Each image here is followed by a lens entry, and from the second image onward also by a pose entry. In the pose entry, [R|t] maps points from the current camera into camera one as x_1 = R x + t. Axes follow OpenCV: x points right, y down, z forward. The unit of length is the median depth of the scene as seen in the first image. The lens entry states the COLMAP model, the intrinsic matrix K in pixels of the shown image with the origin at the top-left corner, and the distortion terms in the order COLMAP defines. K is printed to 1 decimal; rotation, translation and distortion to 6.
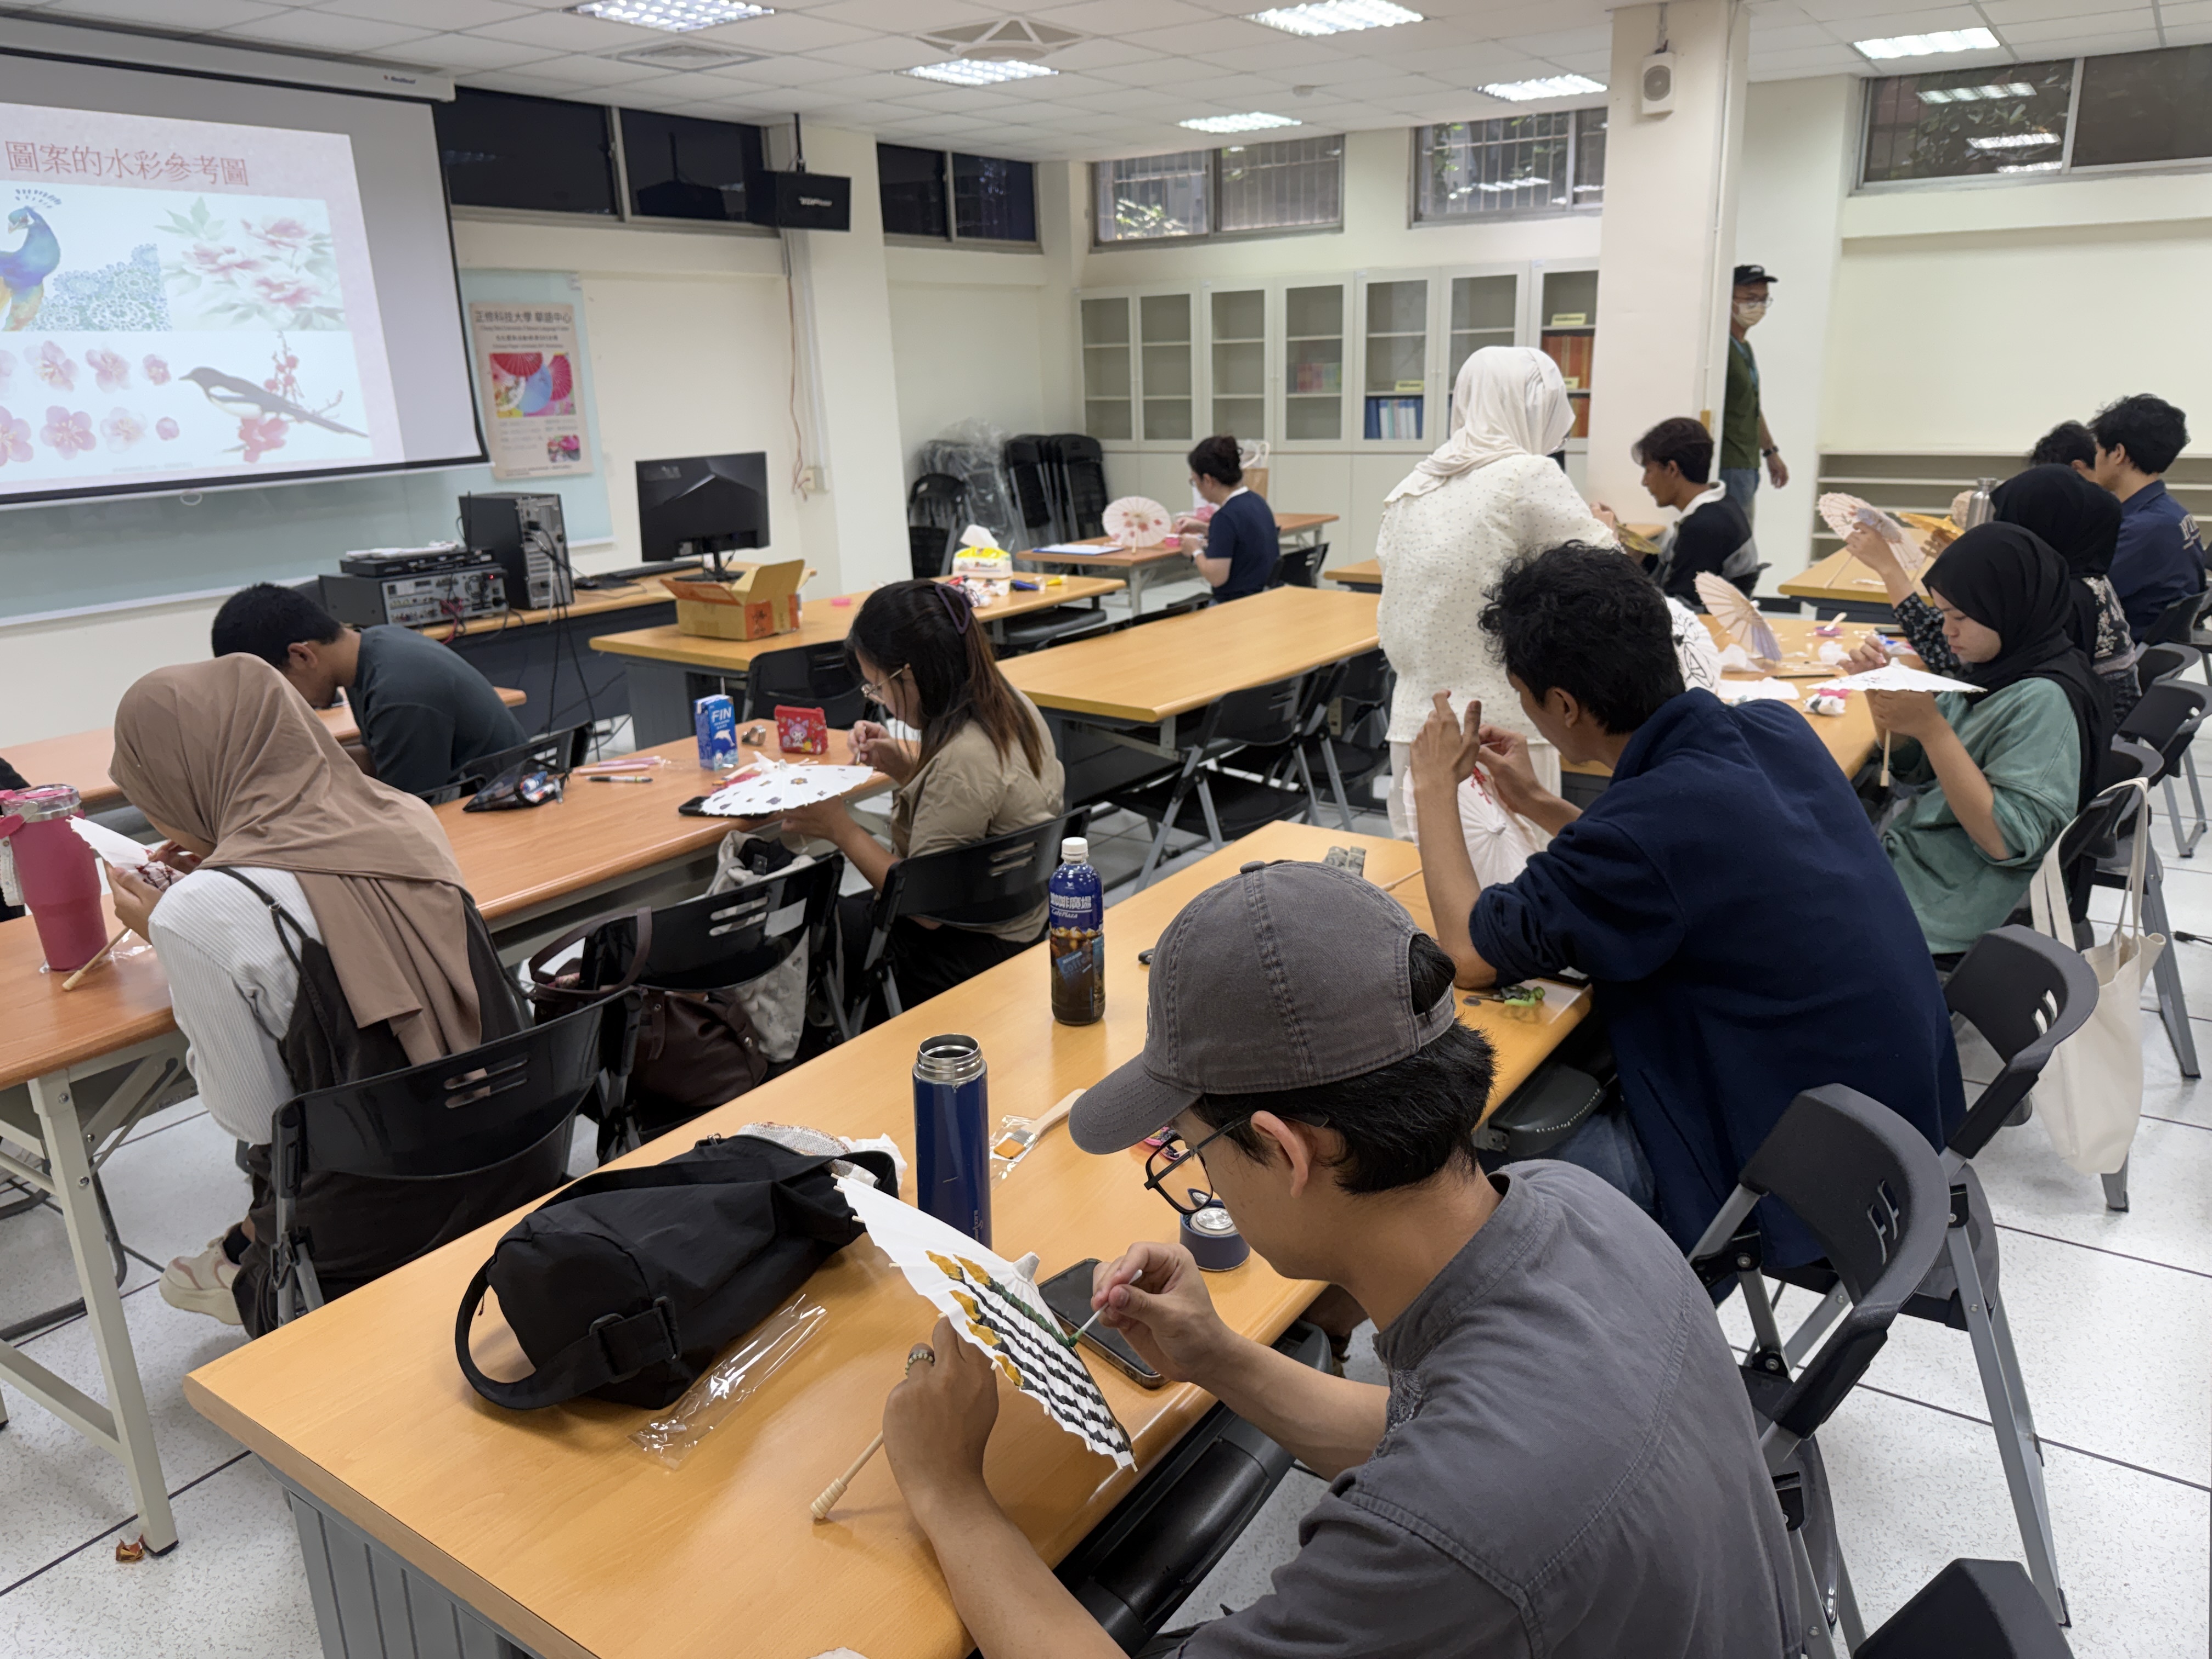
lens RADIAL K [[1600.8, 0, 1097.7], [0, 1600.8, 840.0], [0, 0, 1]] dist [0.029788, -0.043323]
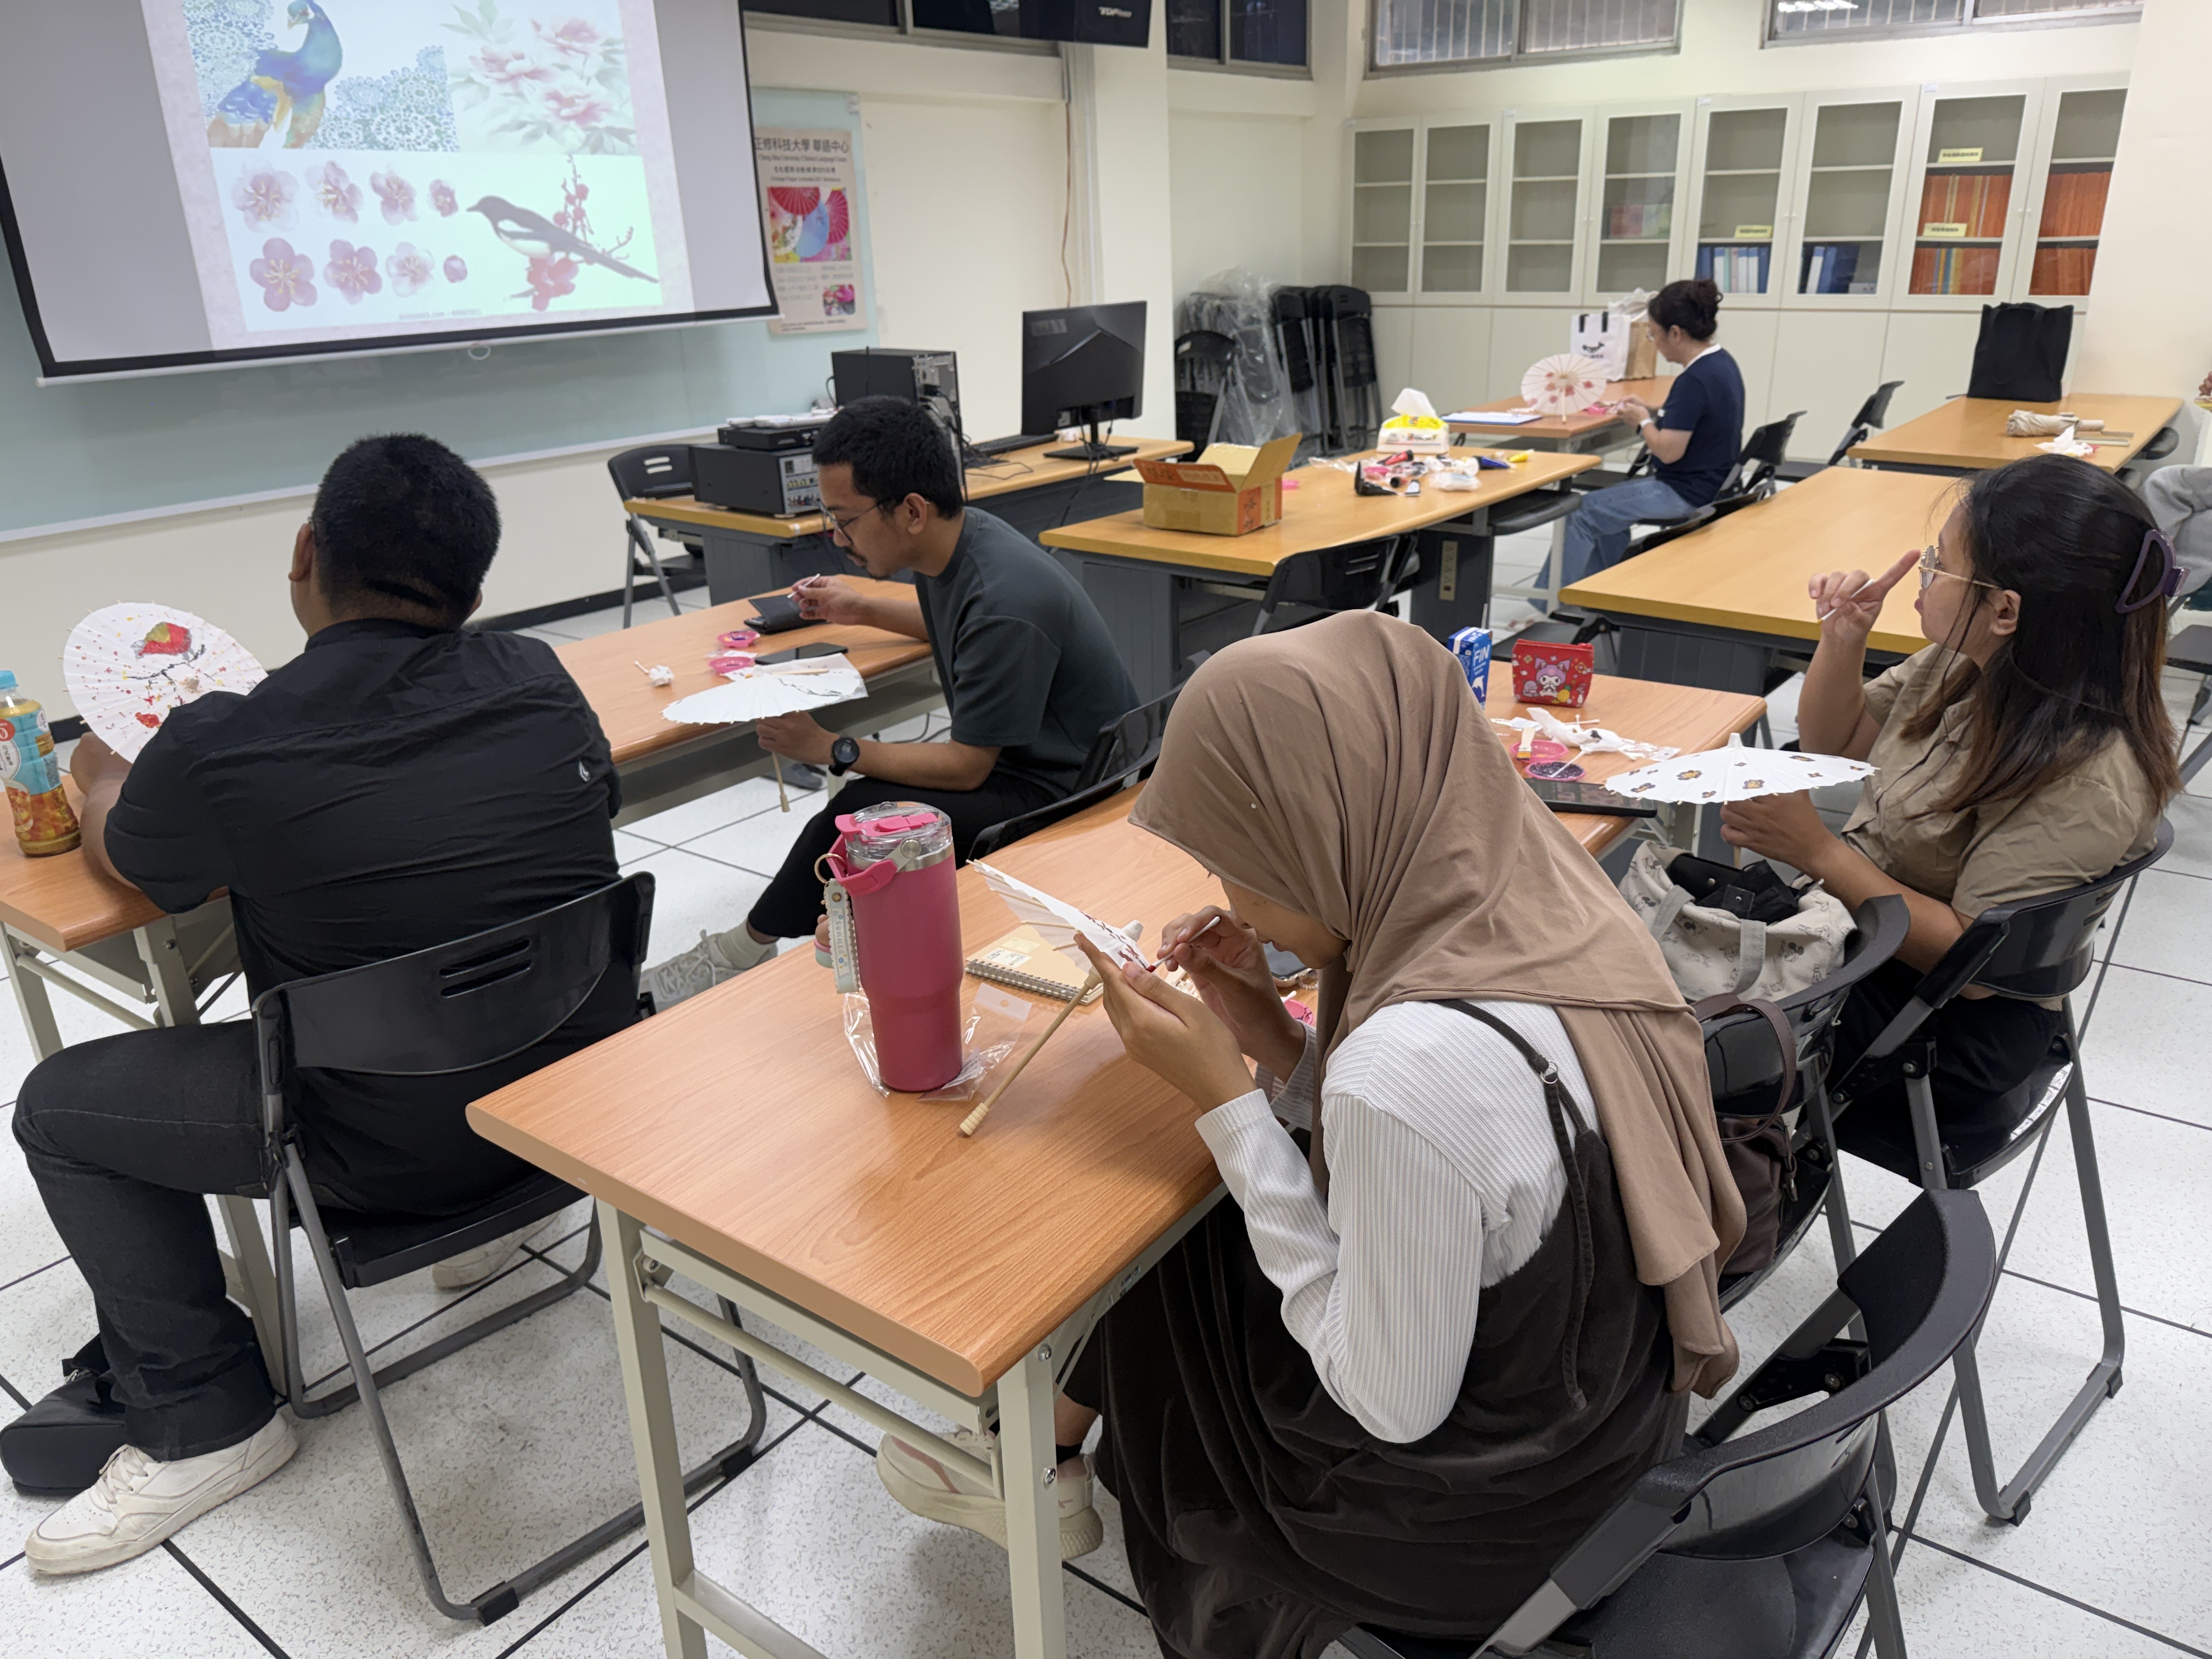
lens RADIAL K [[1600.8, 0, 1104.9], [0, 1600.8, 813.2], [0, 0, 1]] dist [0.029788, -0.043323]
pose [[0.999504, 0.014962, -0.027696, -0.190875], [-0.013107, 0.997734, 0.065986, -0.025683], [0.028621, -0.065590, 0.997436, 0.126712]]
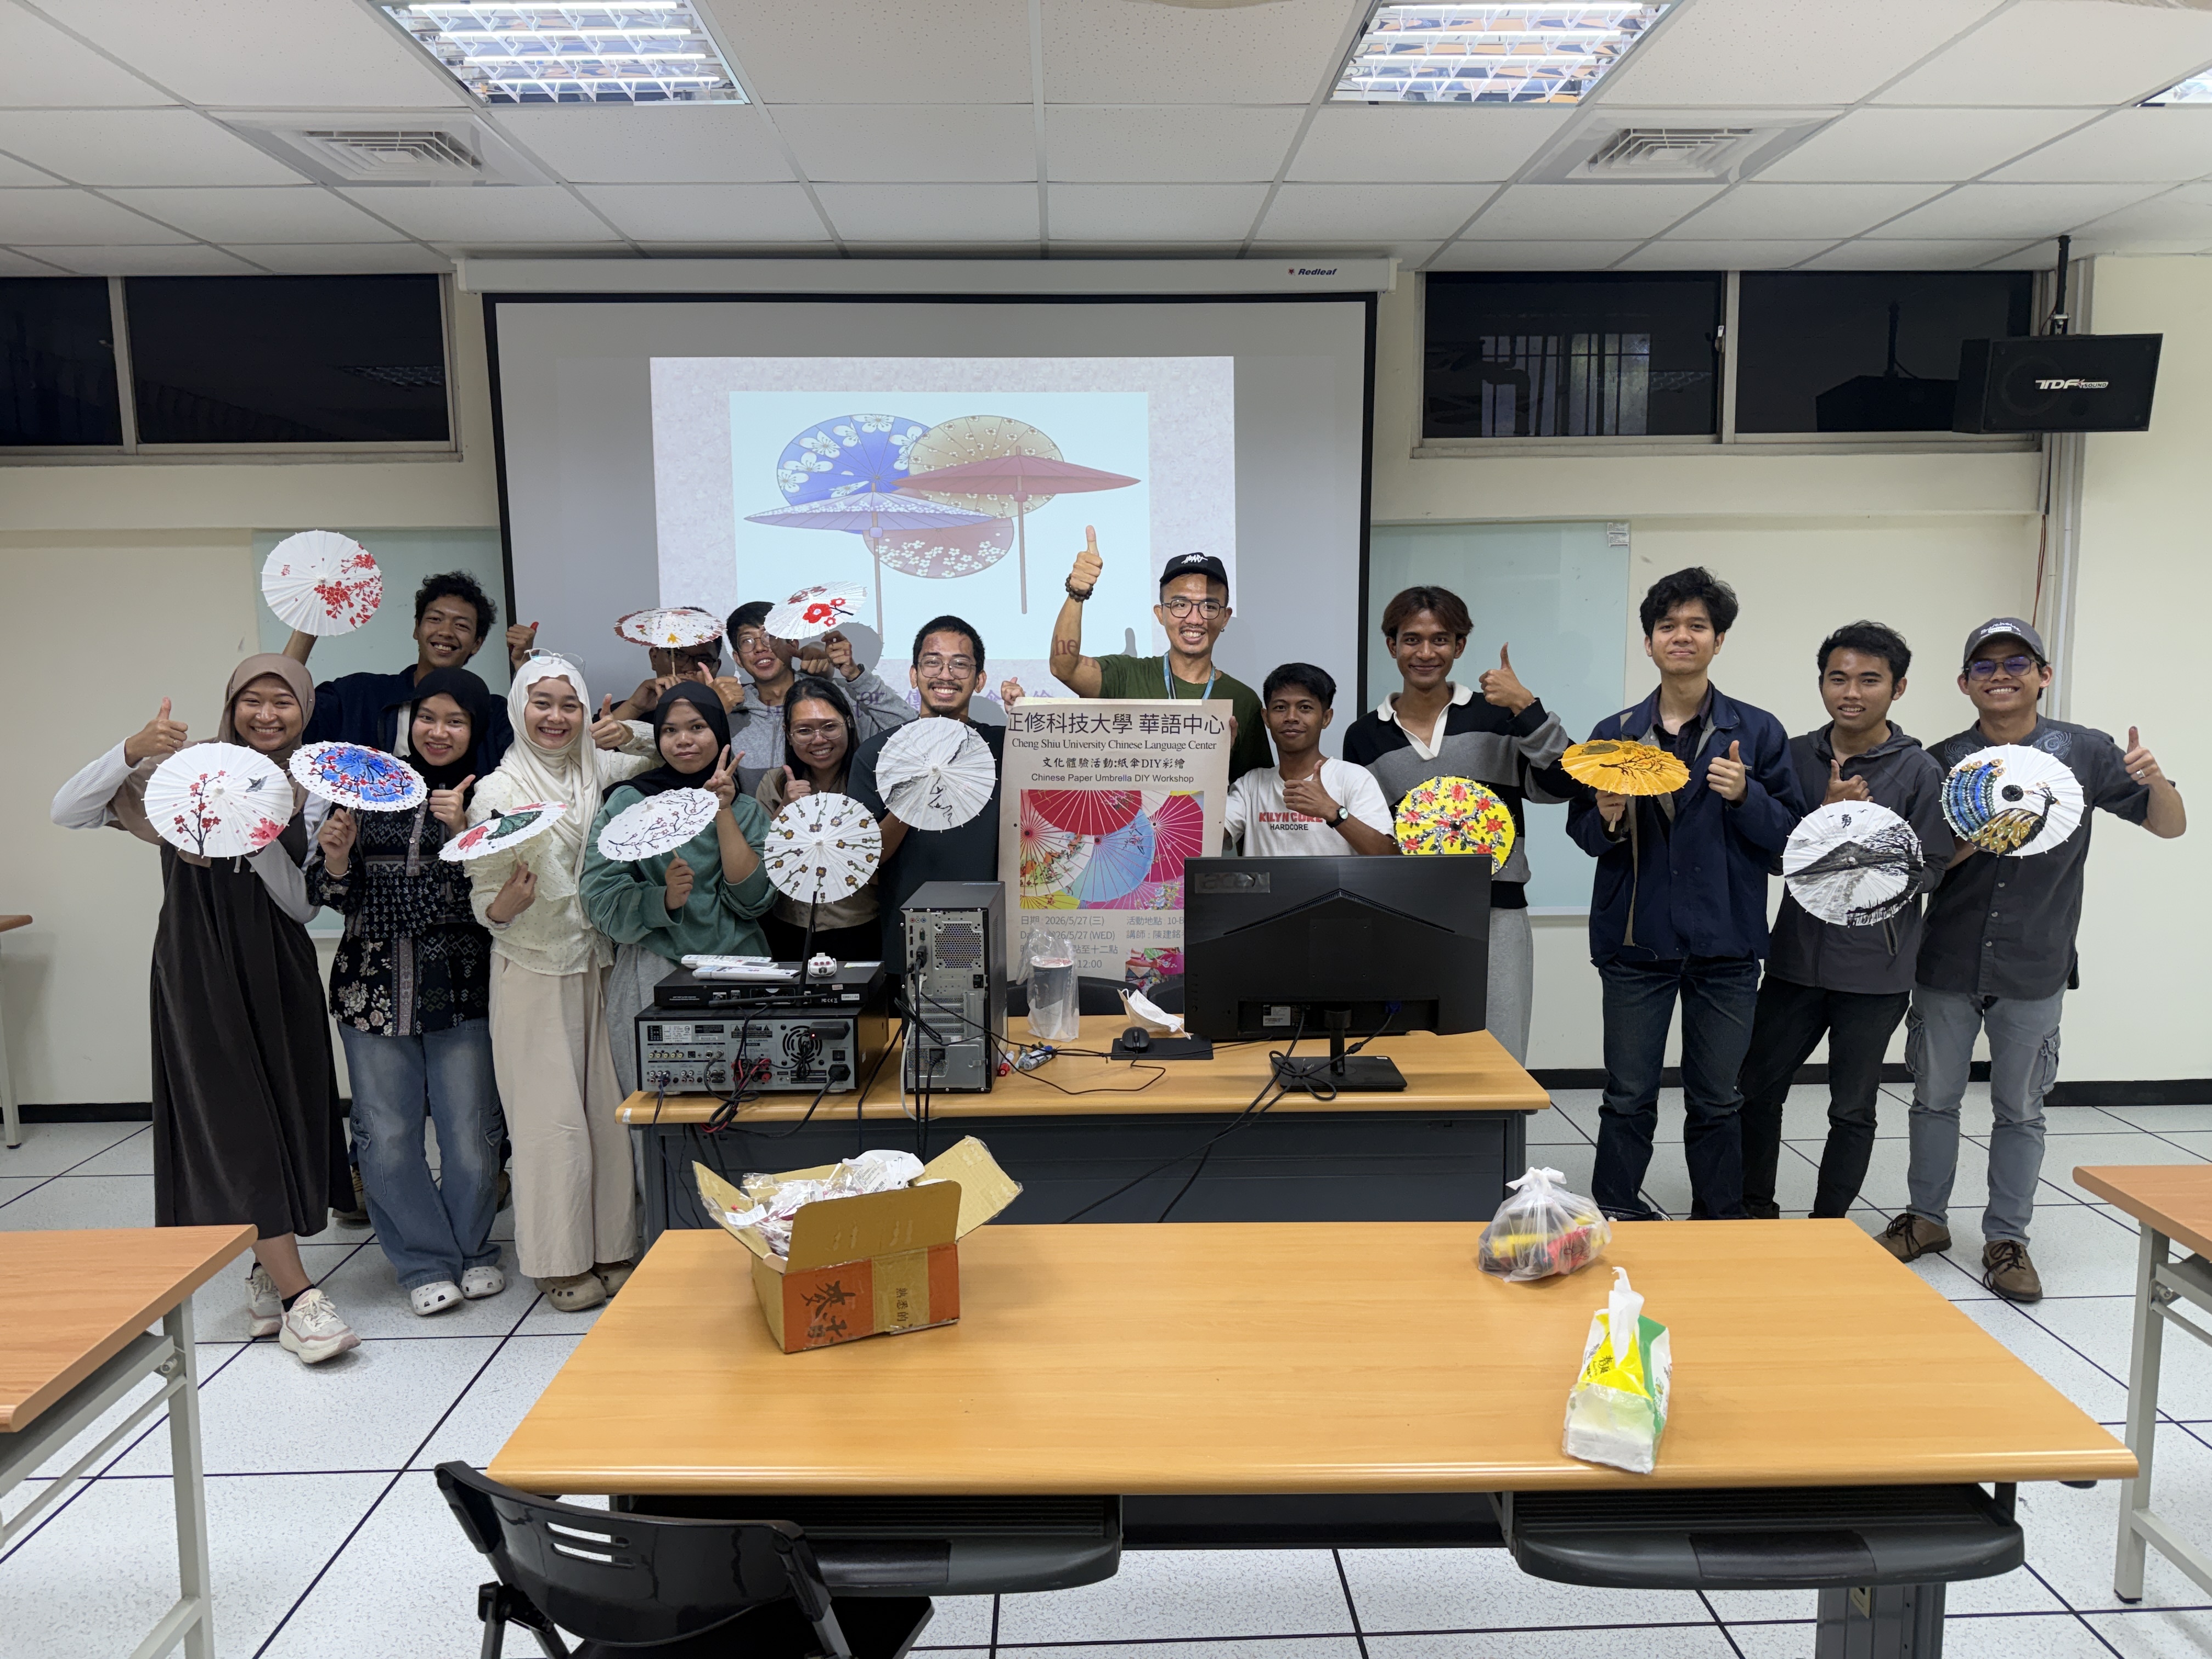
lens RADIAL K [[1600.8, 0, 1153.1], [0, 1600.8, 831.1], [0, 0, 1]] dist [0.029788, -0.043323]
pose [[0.596026, 0.118983, -0.794101, 0.122537], [-0.235832, 0.971284, -0.031476, -0.194887], [0.767552, 0.206035, 0.606971, 0.569860]]
